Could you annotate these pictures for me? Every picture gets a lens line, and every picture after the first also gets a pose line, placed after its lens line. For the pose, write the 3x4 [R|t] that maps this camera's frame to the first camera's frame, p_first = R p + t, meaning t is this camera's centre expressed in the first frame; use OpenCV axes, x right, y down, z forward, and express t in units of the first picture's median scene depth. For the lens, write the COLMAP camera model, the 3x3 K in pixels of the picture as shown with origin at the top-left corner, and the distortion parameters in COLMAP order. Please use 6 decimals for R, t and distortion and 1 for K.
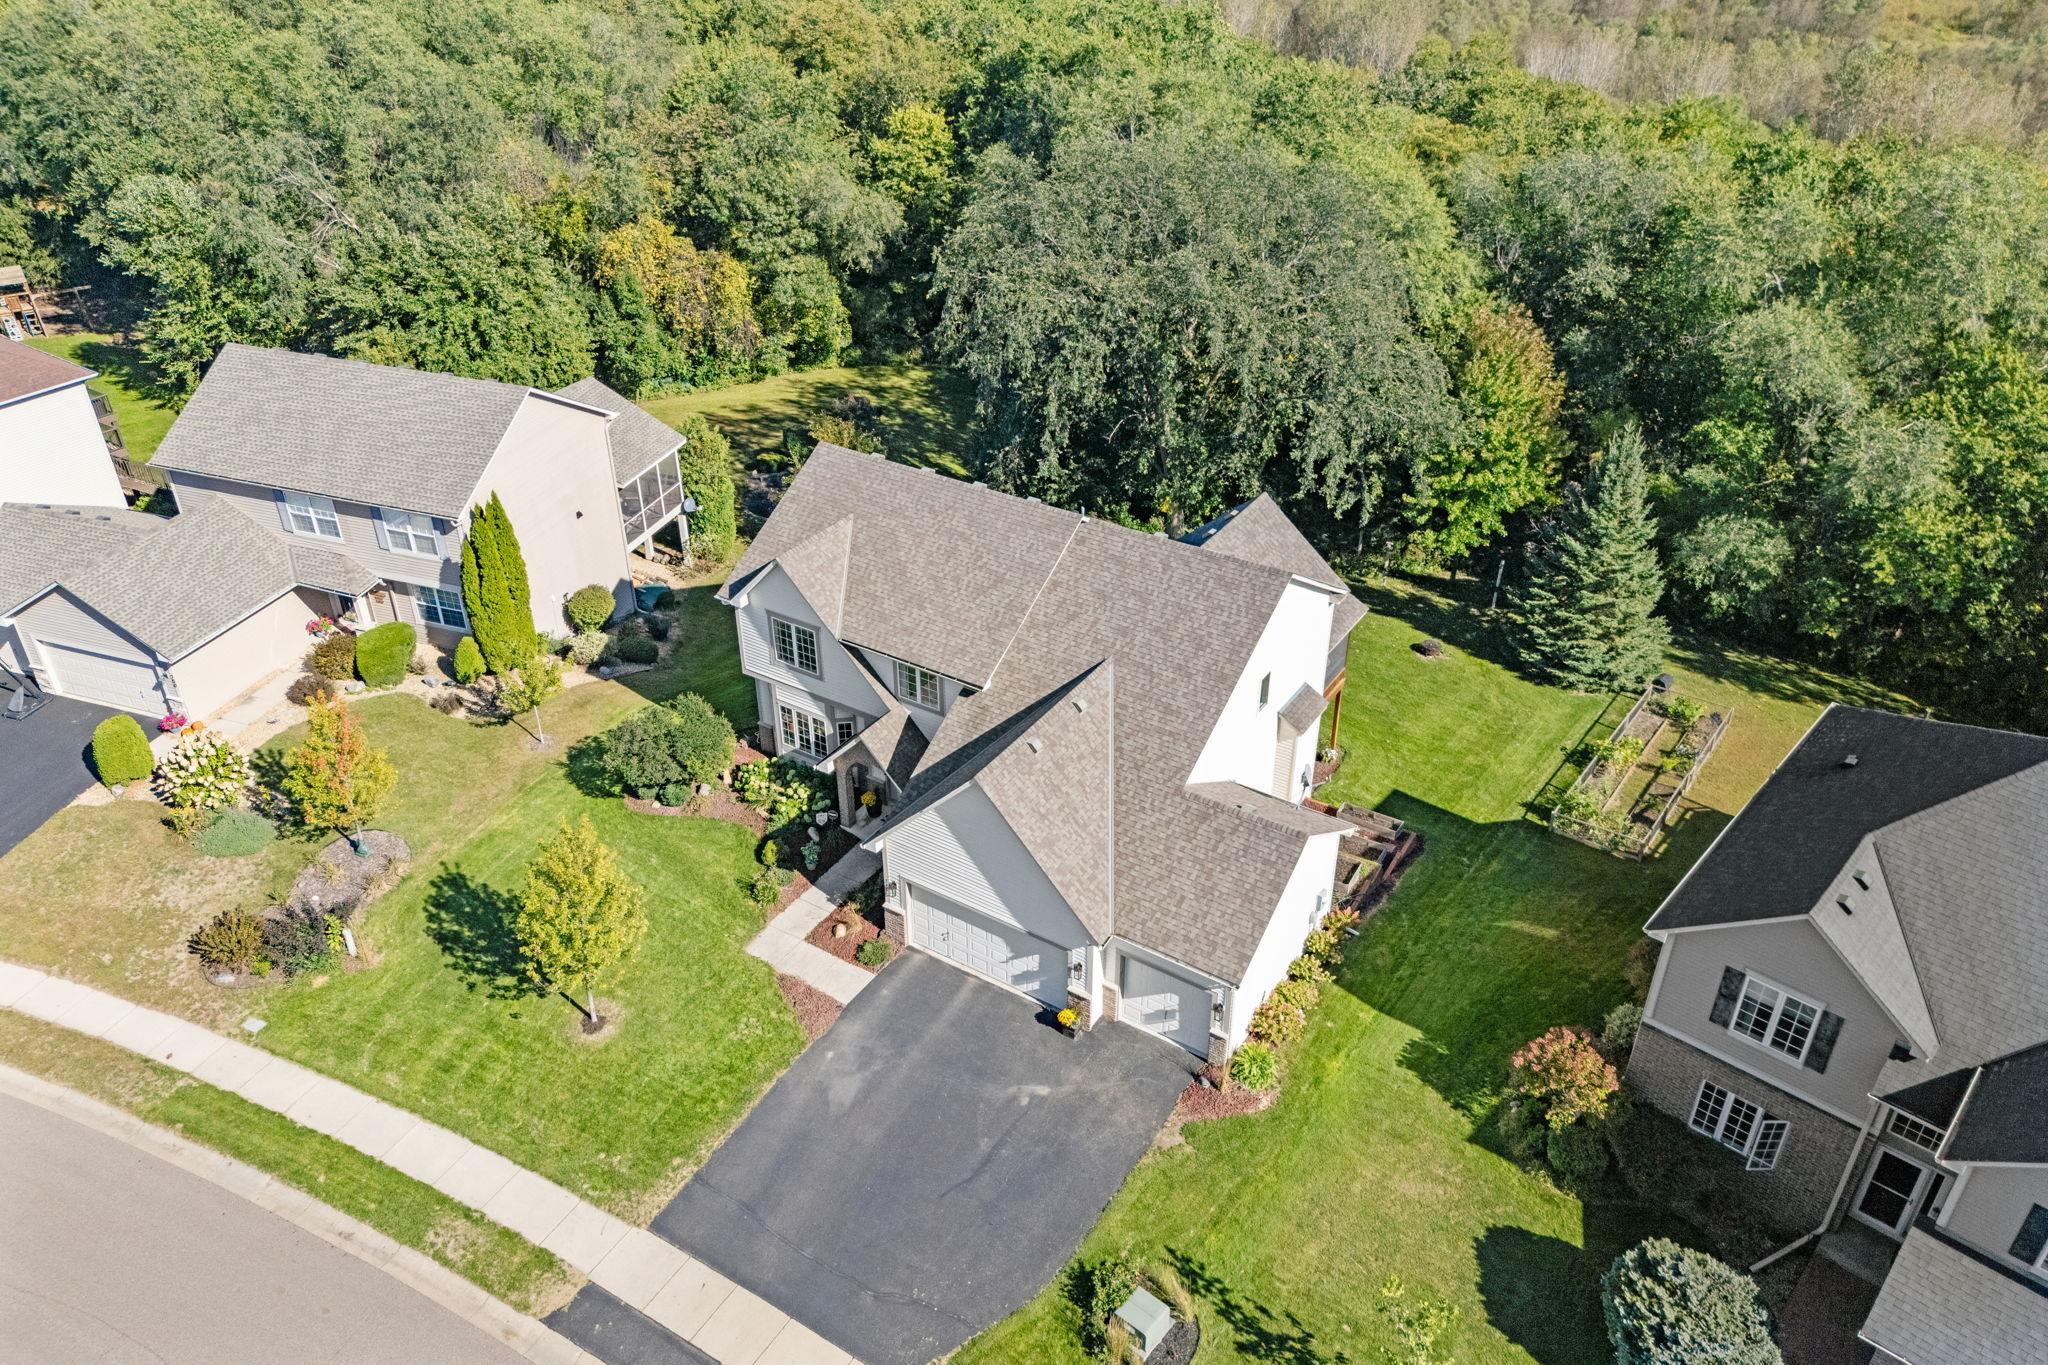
lens RADIAL K [[1510.0, 0, 1030.2], [0, 1510.0, 682.1], [0, 0, 1]] dist [0.059948, -0.065444]
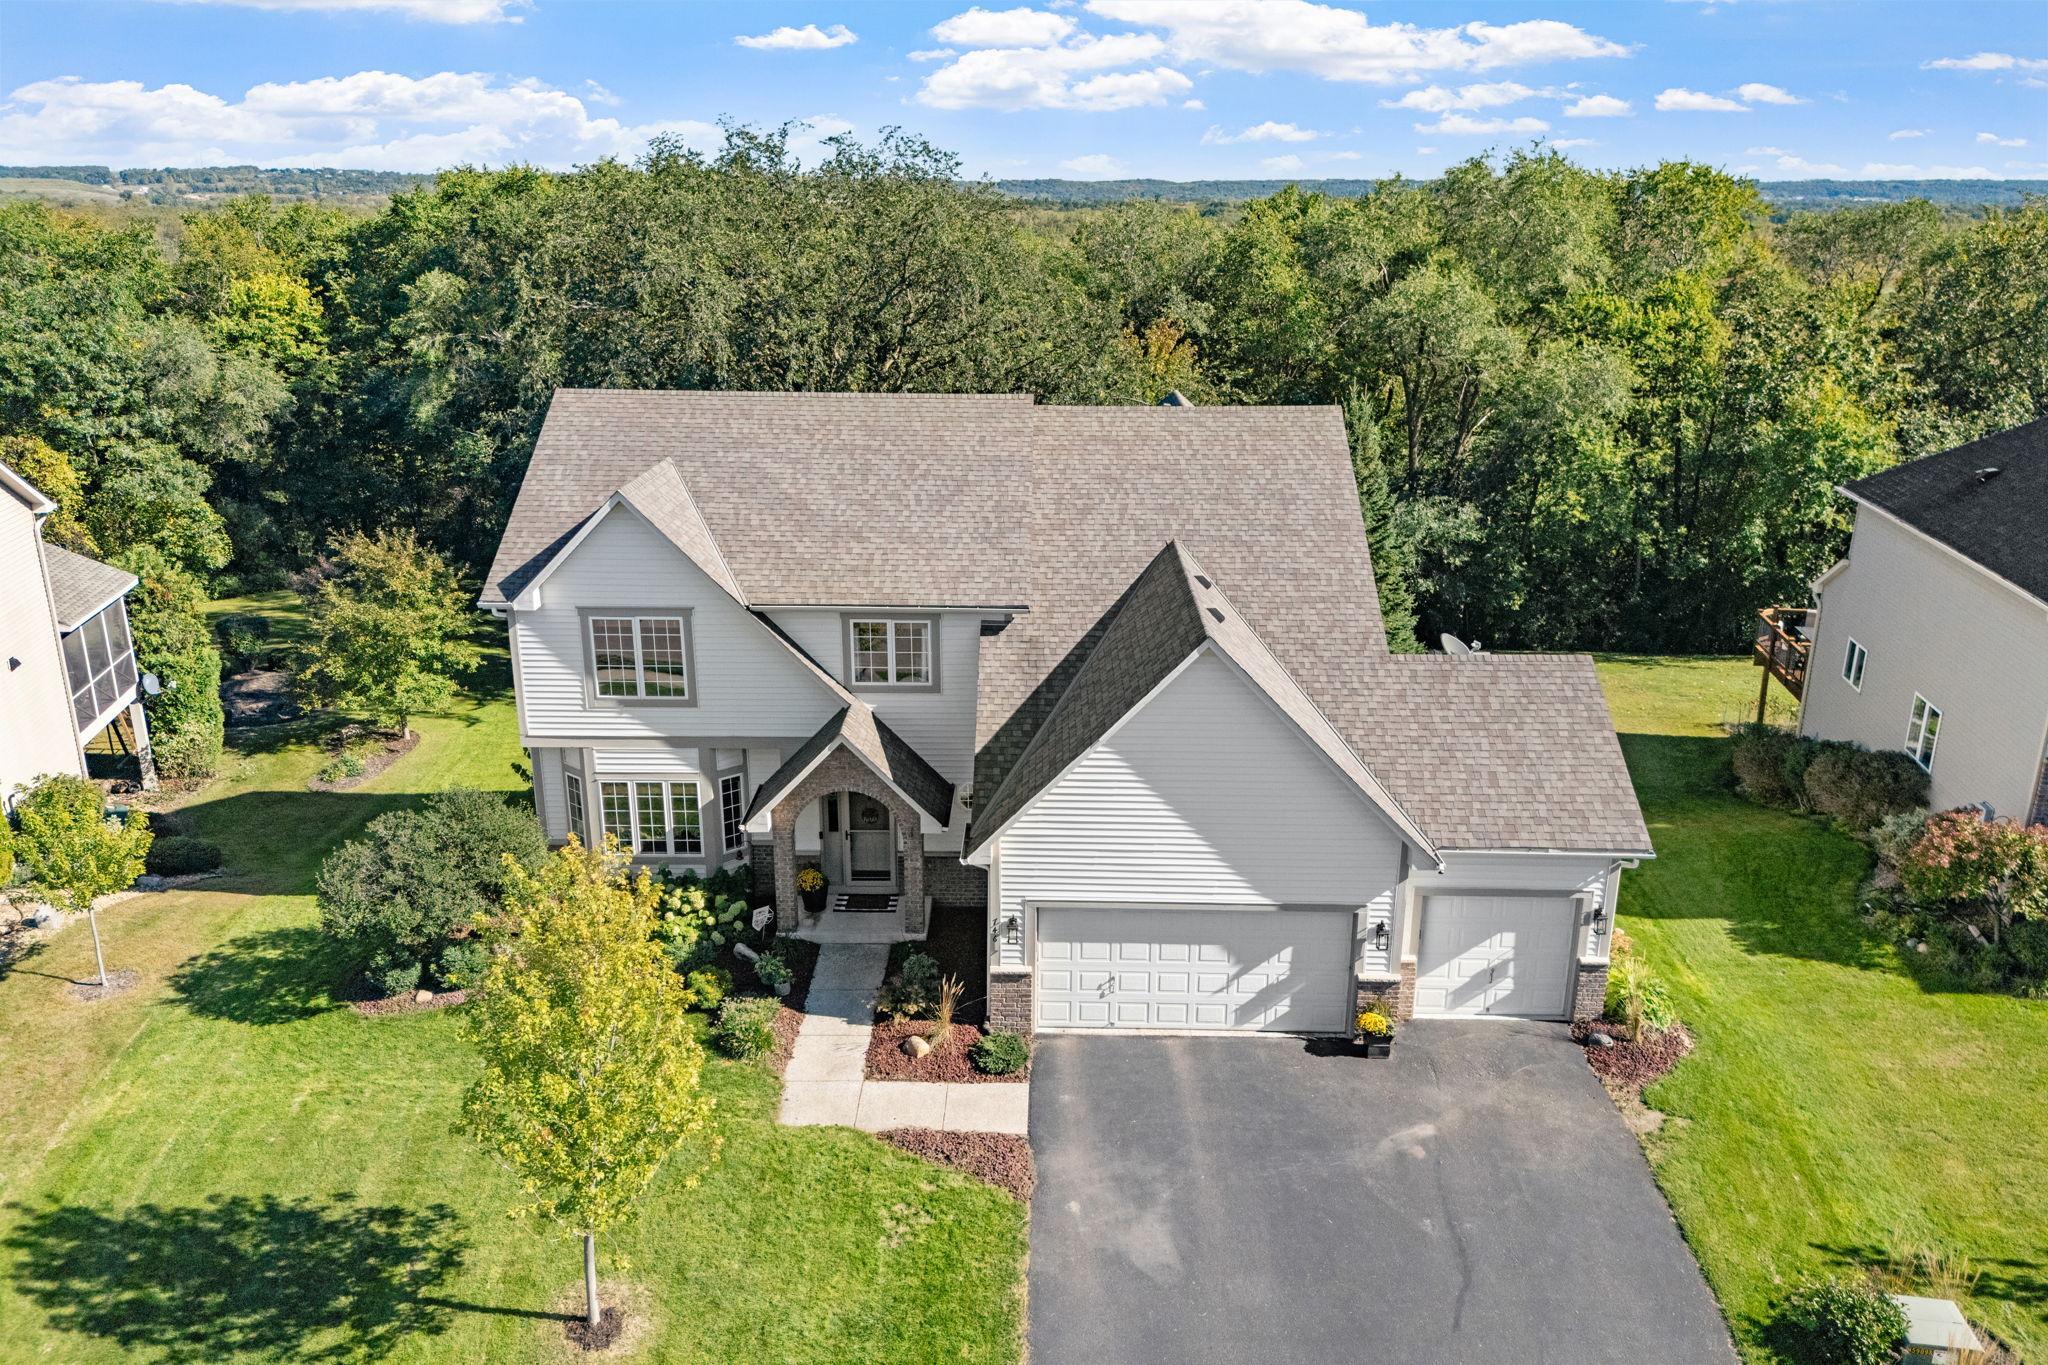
lens RADIAL K [[1510.0, 0, 1030.2], [0, 1510.0, 682.1], [0, 0, 1]] dist [0.059948, -0.065444]
pose [[0.850759, -0.155430, 0.502047, -0.338291], [0.276896, 0.944492, -0.176816, 0.139558], [-0.446697, 0.289443, 0.846573, 0.429899]]
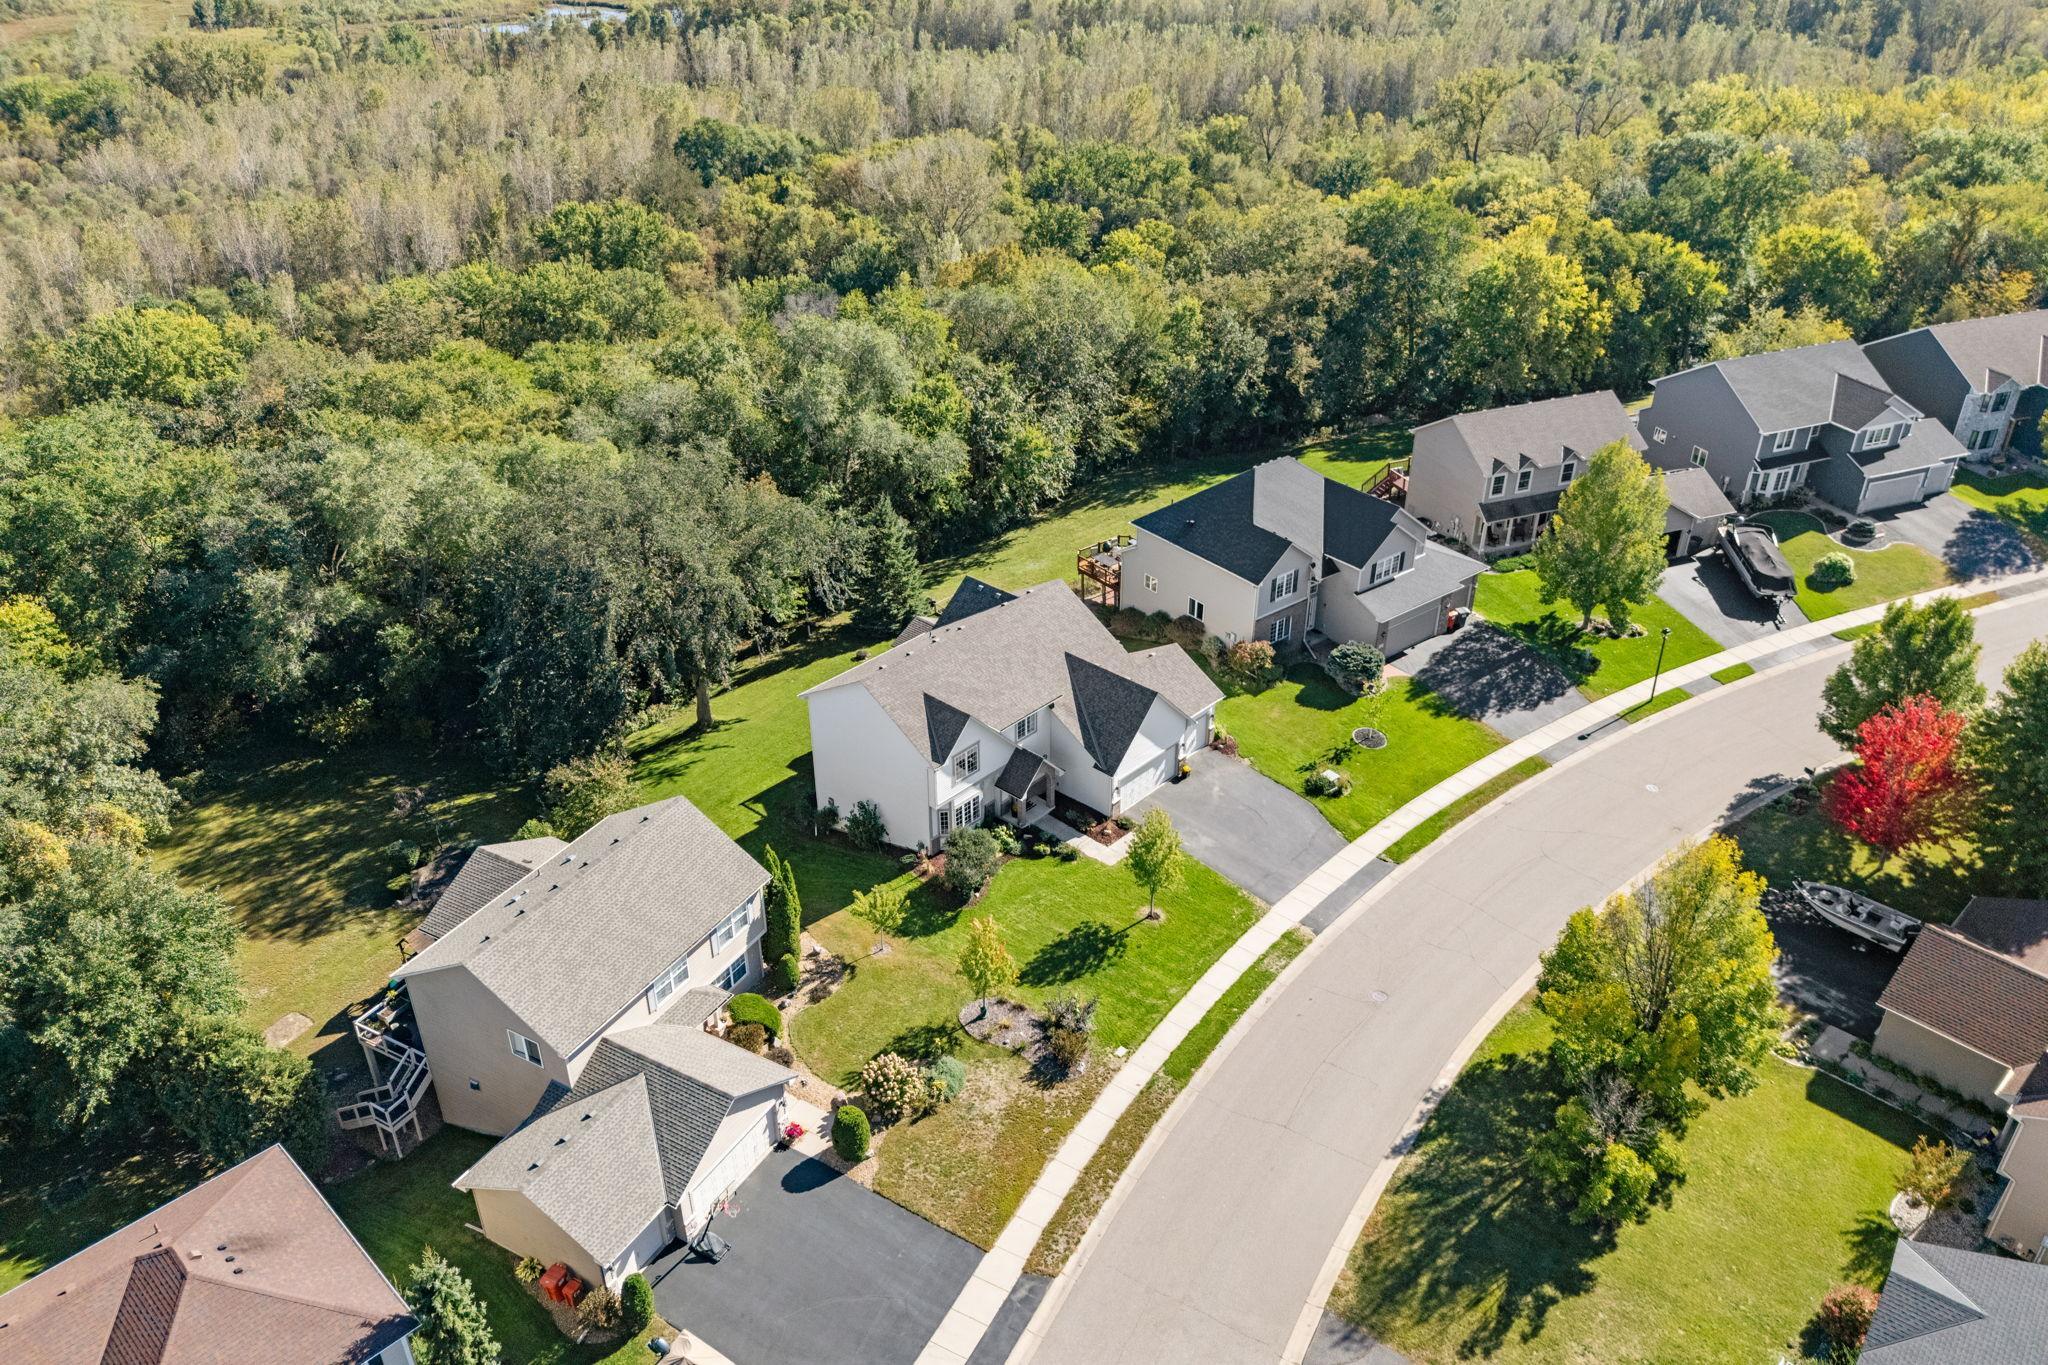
lens RADIAL K [[1510.0, 0, 1030.2], [0, 1510.0, 682.1], [0, 0, 1]] dist [0.059948, -0.065444]
pose [[0.173054, -0.501972, 0.847394, -1.598128], [0.529673, 0.772798, 0.349614, -0.675622], [-0.830360, 0.388340, 0.399617, 0.222945]]
